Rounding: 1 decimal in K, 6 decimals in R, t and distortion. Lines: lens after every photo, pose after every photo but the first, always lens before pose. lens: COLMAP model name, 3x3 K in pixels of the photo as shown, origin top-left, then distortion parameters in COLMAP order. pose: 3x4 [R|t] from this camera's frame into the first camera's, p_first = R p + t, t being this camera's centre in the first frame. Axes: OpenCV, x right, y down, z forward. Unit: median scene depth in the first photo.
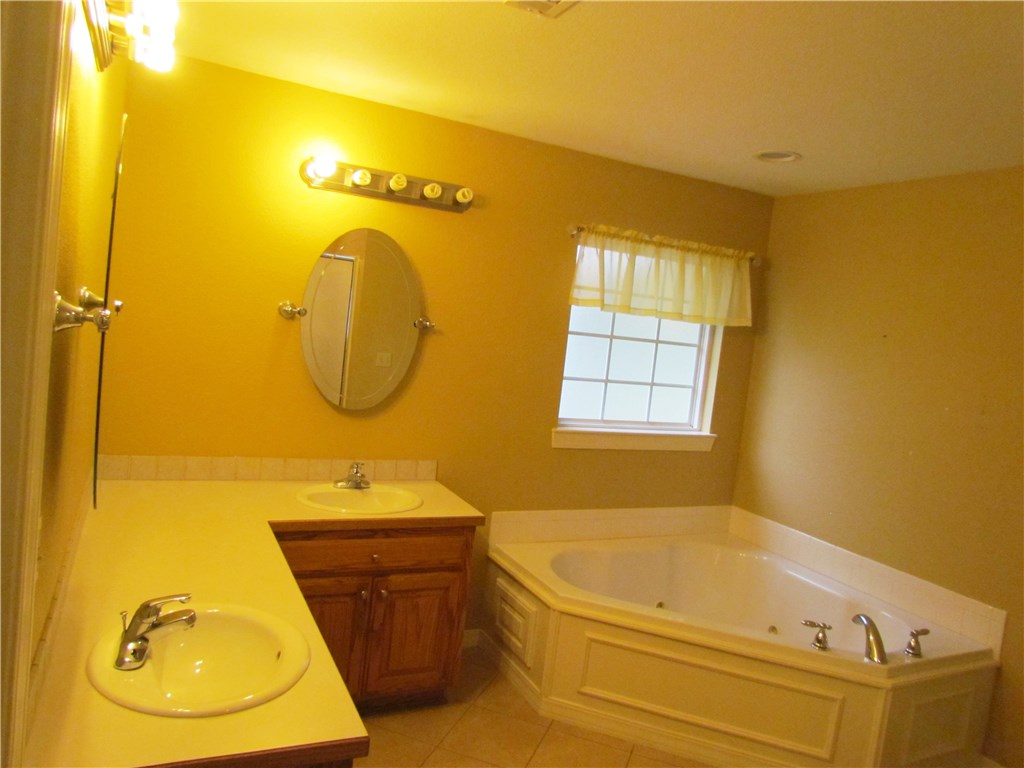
lens RADIAL K [[726.8, 0, 509.4], [0, 726.8, 386.3], [0, 0, 1]] dist [-0.031970, 0.024421]
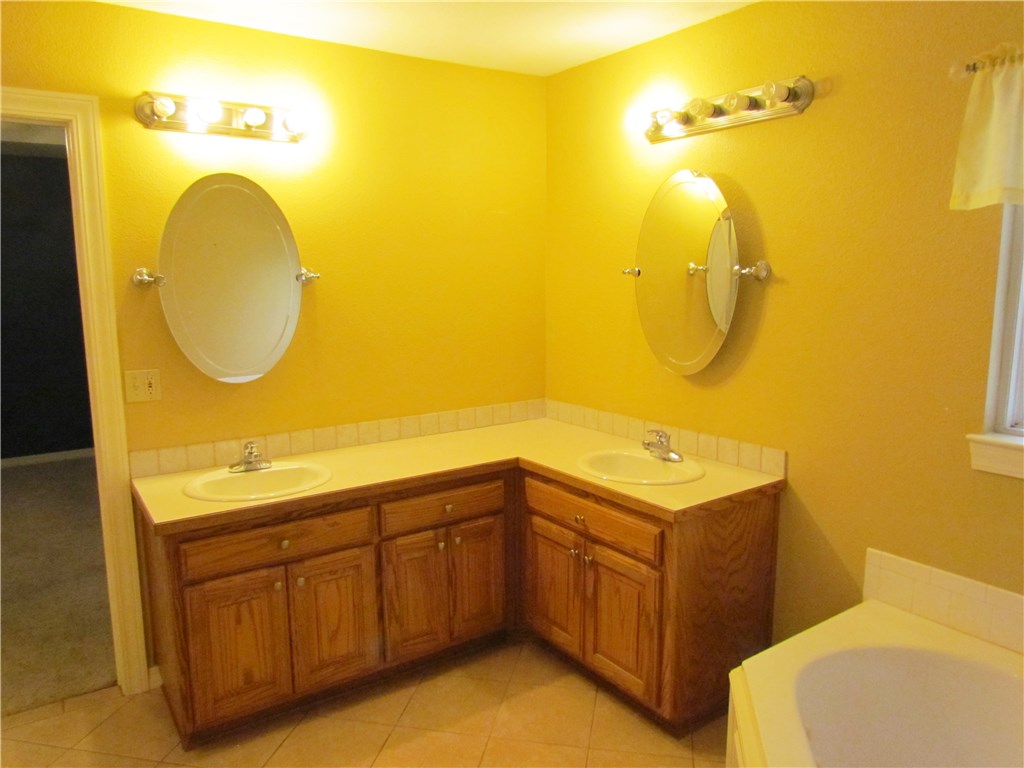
lens RADIAL K [[726.8, 0, 509.4], [0, 726.8, 386.3], [0, 0, 1]] dist [-0.031970, 0.024421]
pose [[0.165687, 0.045101, -0.985147, 0.695346], [-0.072611, 0.996800, 0.033422, 0.035539], [0.983502, 0.065994, 0.168432, 0.695840]]
